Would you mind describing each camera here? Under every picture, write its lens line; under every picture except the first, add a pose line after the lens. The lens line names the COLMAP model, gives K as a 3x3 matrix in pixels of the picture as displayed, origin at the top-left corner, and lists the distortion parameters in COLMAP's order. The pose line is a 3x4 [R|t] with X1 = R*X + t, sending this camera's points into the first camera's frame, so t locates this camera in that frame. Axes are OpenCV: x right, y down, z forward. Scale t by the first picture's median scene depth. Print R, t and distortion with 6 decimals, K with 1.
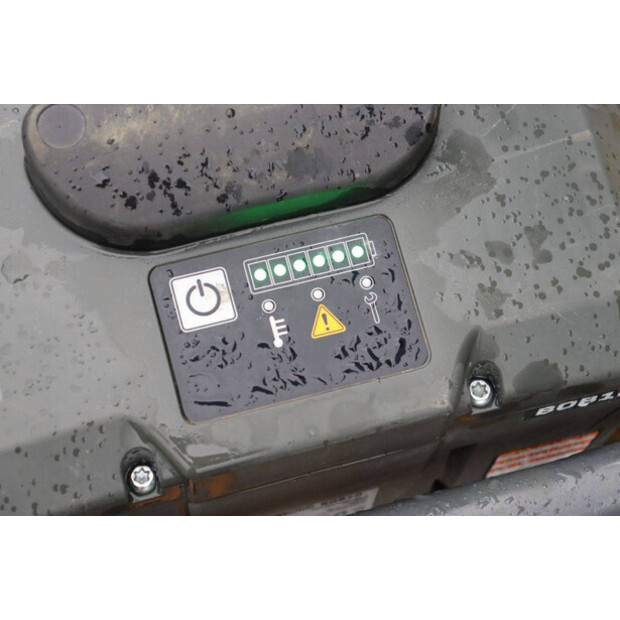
lens RADIAL K [[1452.5, 0, 310.0], [0, 1452.5, 310.0], [0, 0, 1]] dist [0.431804, -0.038552]
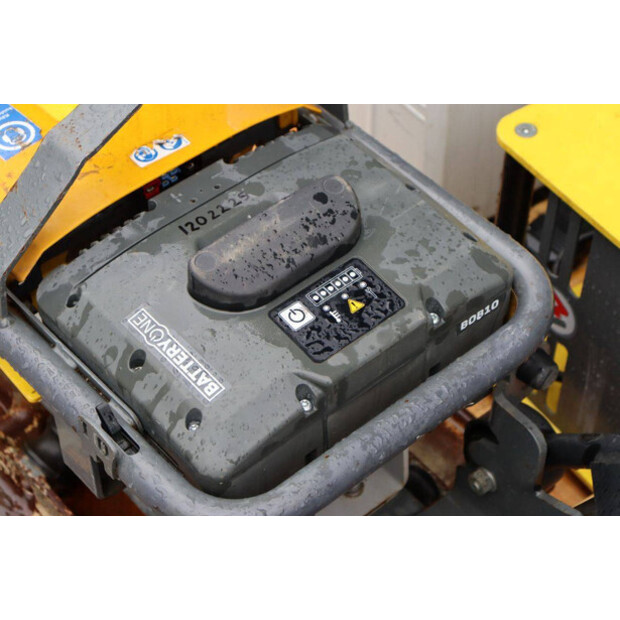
lens RADIAL K [[1452.5, 0, 310.0], [0, 1452.5, 310.0], [0, 0, 1]] dist [0.431804, -0.038552]
pose [[0.905843, -0.353401, 0.233571, -0.529470], [0.410415, 0.868718, -0.277287, 0.559271], [-0.104914, 0.347040, 0.931964, -0.916740]]
